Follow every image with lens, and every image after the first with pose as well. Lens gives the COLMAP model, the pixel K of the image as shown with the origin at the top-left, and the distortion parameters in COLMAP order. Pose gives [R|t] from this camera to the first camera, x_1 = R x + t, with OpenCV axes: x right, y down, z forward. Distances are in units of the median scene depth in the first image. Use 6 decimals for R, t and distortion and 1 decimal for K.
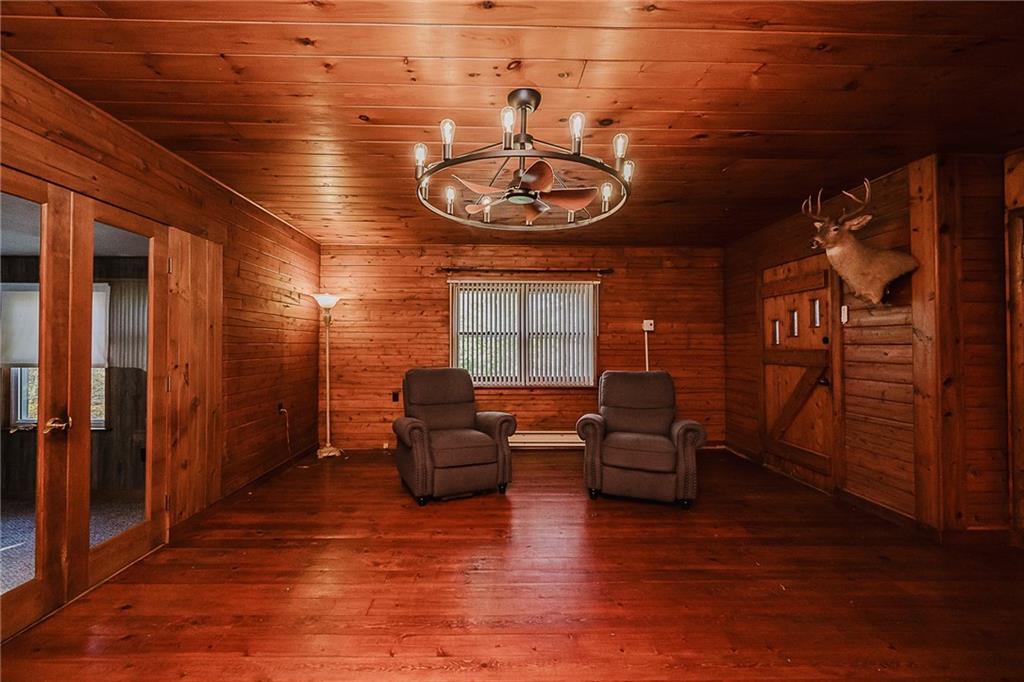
lens RADIAL K [[409.9, 0, 493.3], [0, 409.9, 336.2], [0, 0, 1]] dist [0.002602, -0.000894]
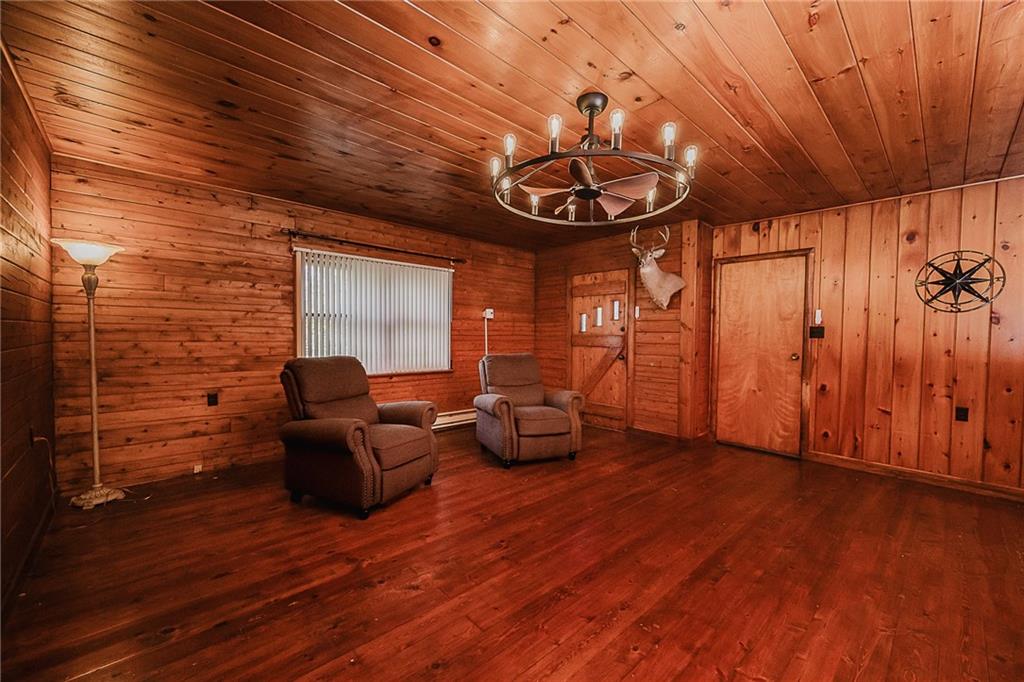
lens RADIAL K [[409.9, 0, 495.9], [0, 409.9, 343.4], [0, 0, 1]] dist [0.002602, -0.000894]
pose [[0.749929, -0.009277, 0.661453, -0.352041], [-0.024249, 0.998844, 0.041502, 0.007914], [-0.661073, -0.047163, 0.748837, 0.138960]]
